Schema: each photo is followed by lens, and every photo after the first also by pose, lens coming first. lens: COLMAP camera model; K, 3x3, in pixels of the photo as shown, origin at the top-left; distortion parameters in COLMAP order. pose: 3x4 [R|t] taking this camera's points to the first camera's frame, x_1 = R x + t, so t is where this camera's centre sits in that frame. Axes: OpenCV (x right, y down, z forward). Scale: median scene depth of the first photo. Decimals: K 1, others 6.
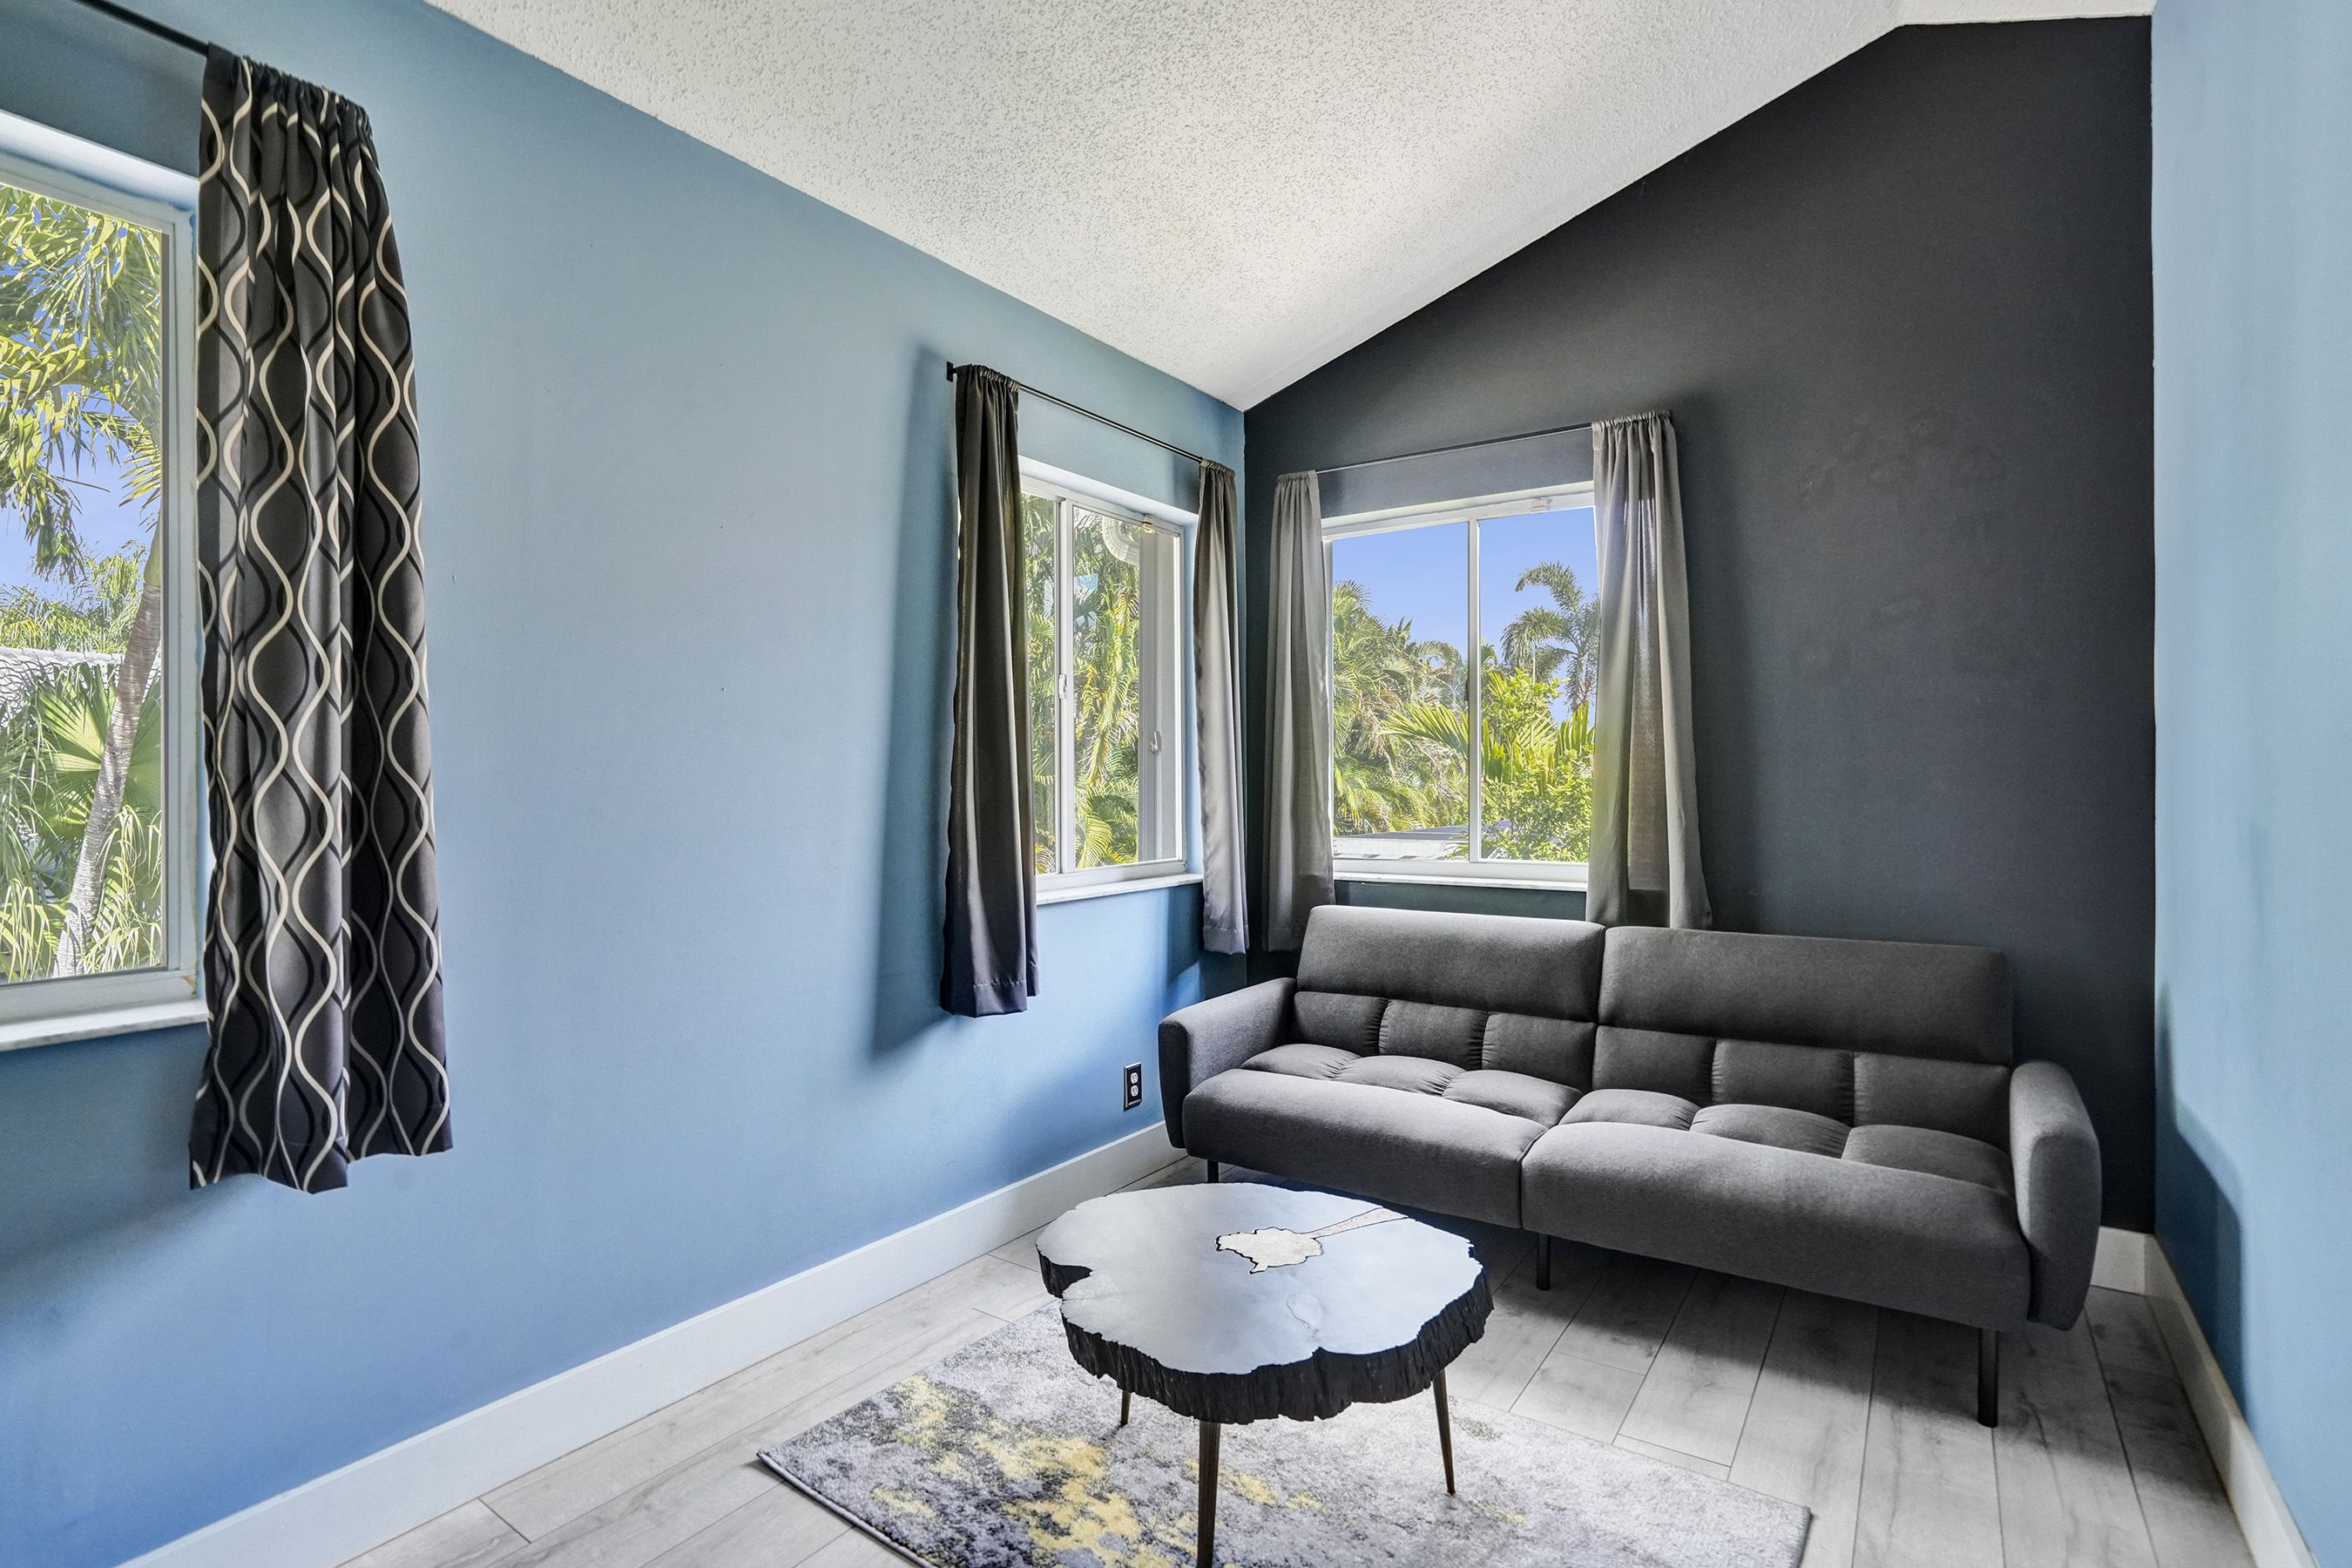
lens RADIAL K [[1130.5, 0, 1185.5], [0, 1130.5, 780.3], [0, 0, 1]] dist [-0.066674, 0.029892]
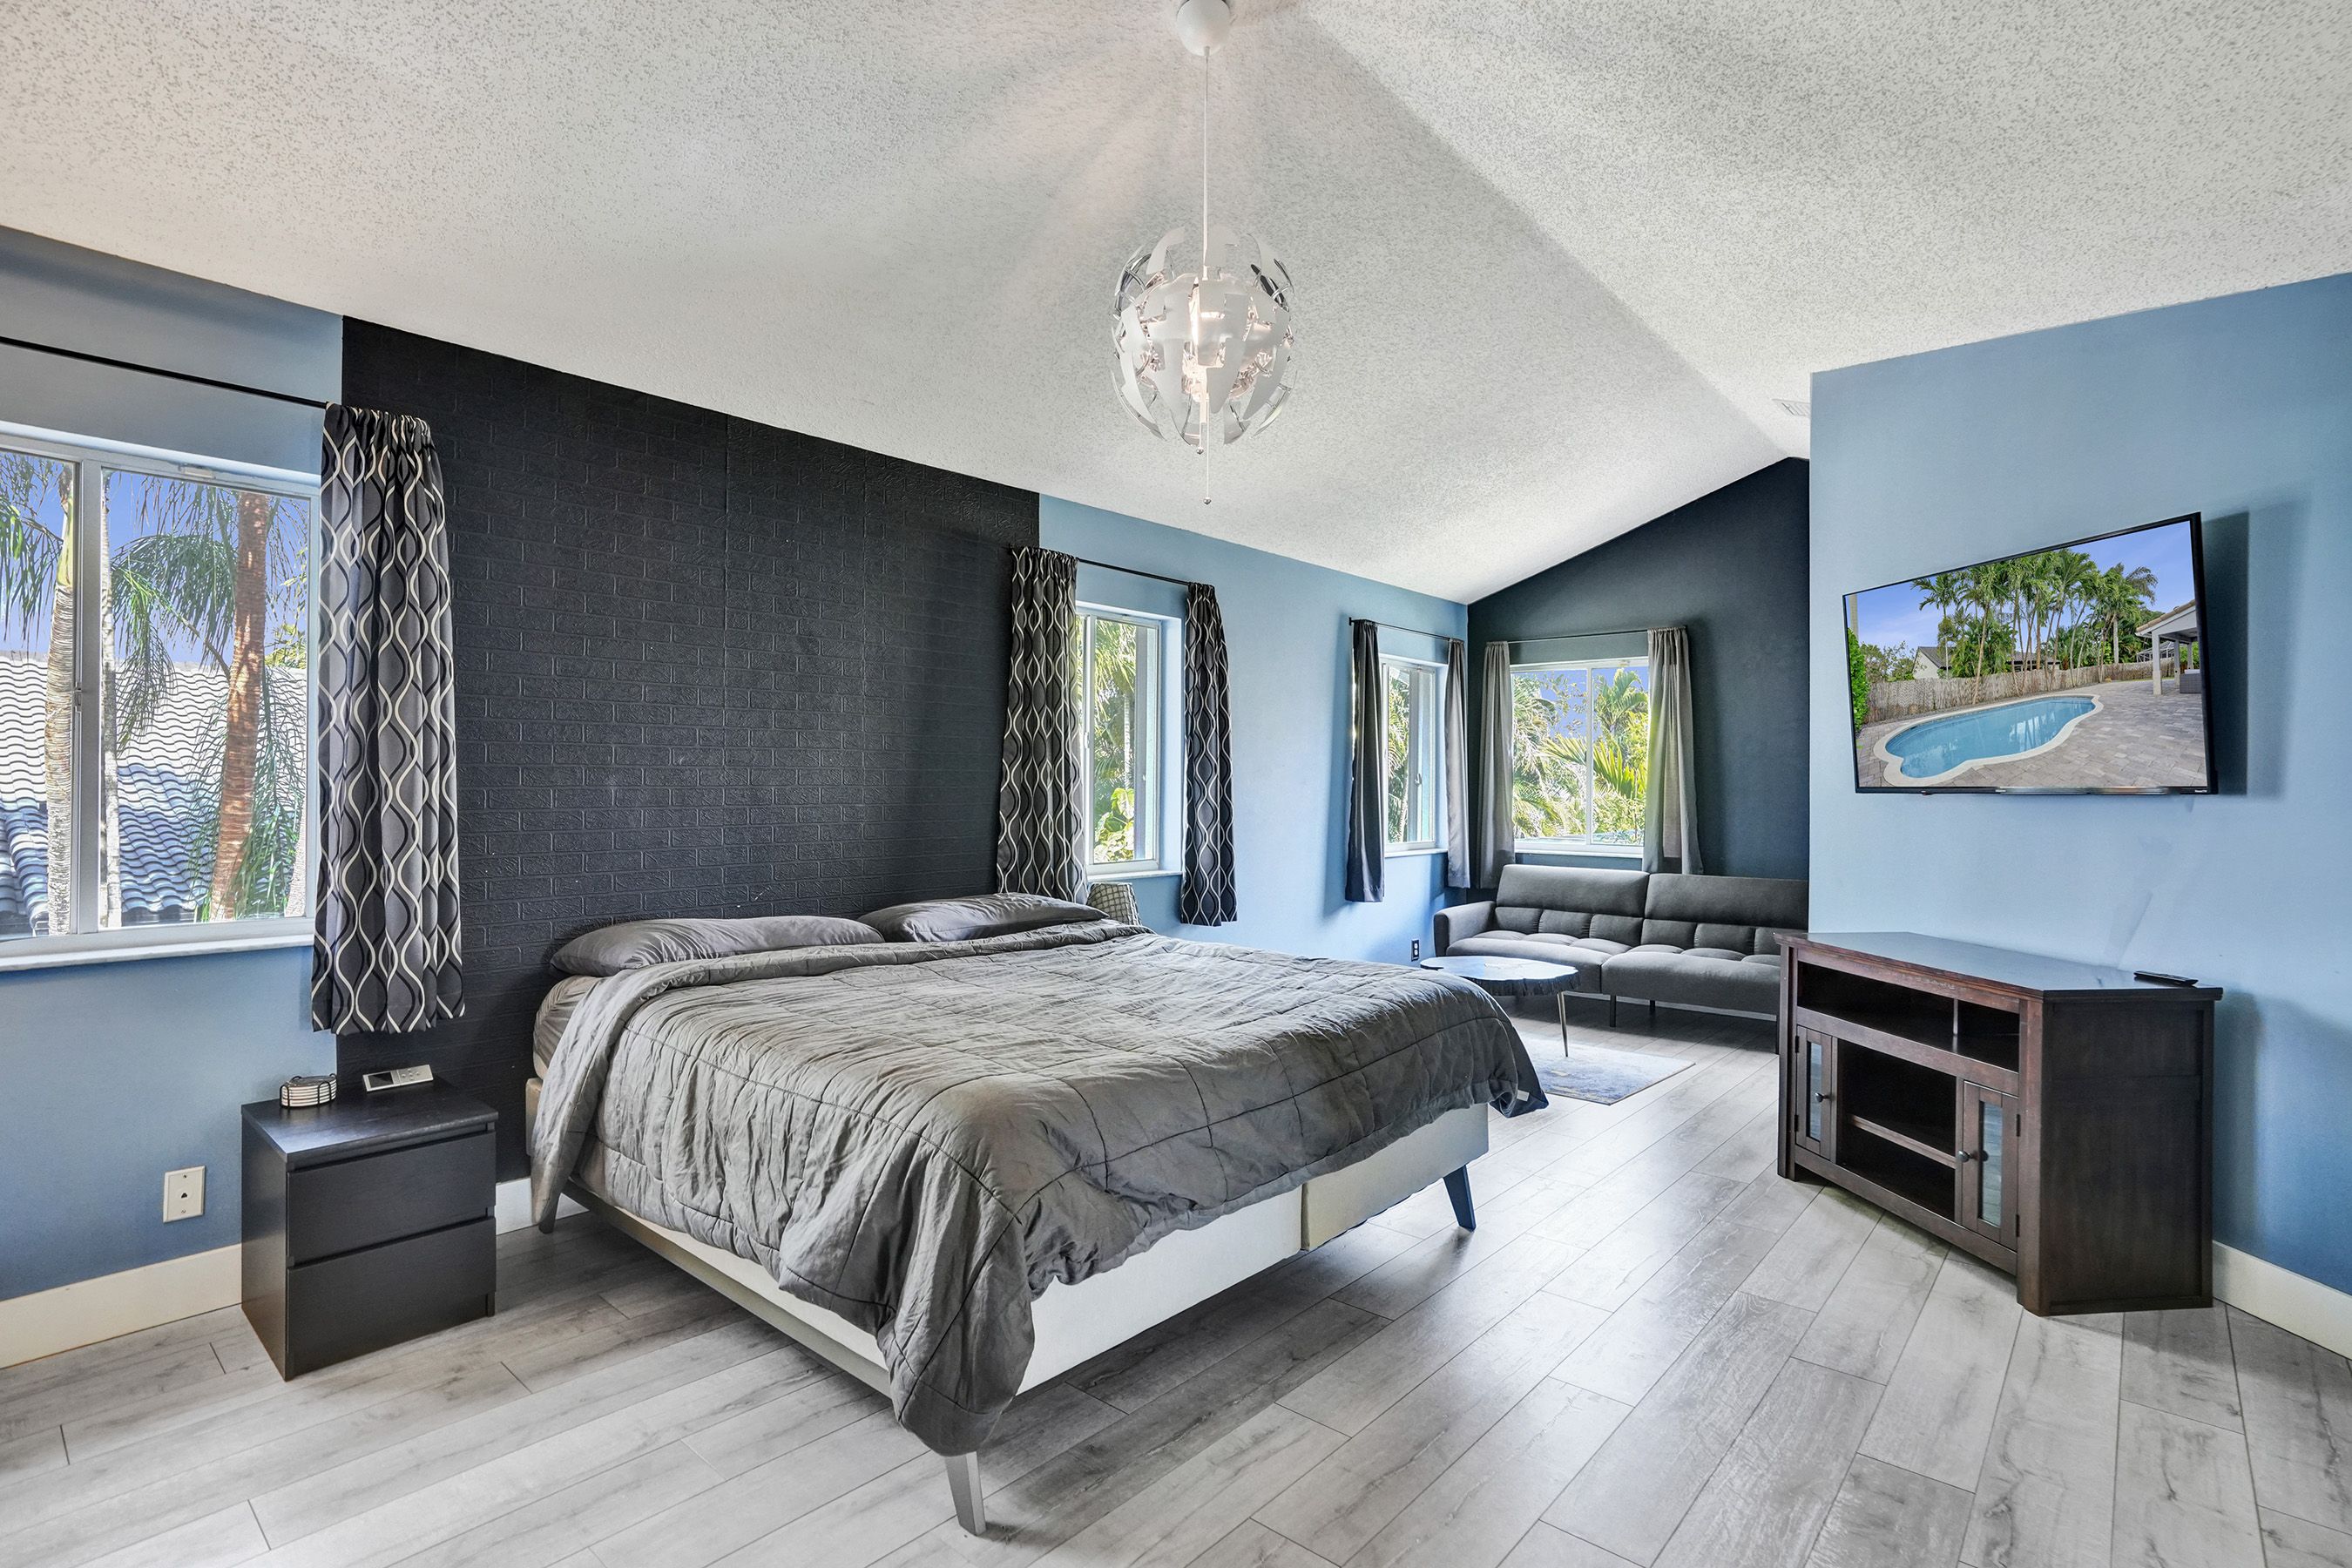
lens RADIAL K [[1130.5, 0, 1185.5], [0, 1130.5, 780.3], [0, 0, 1]] dist [-0.066674, 0.029892]
pose [[0.992116, 0.010895, -0.124846, -0.226265], [-0.011598, 0.999921, -0.004910, -0.023693], [0.124782, 0.006320, 0.992164, -1.174001]]
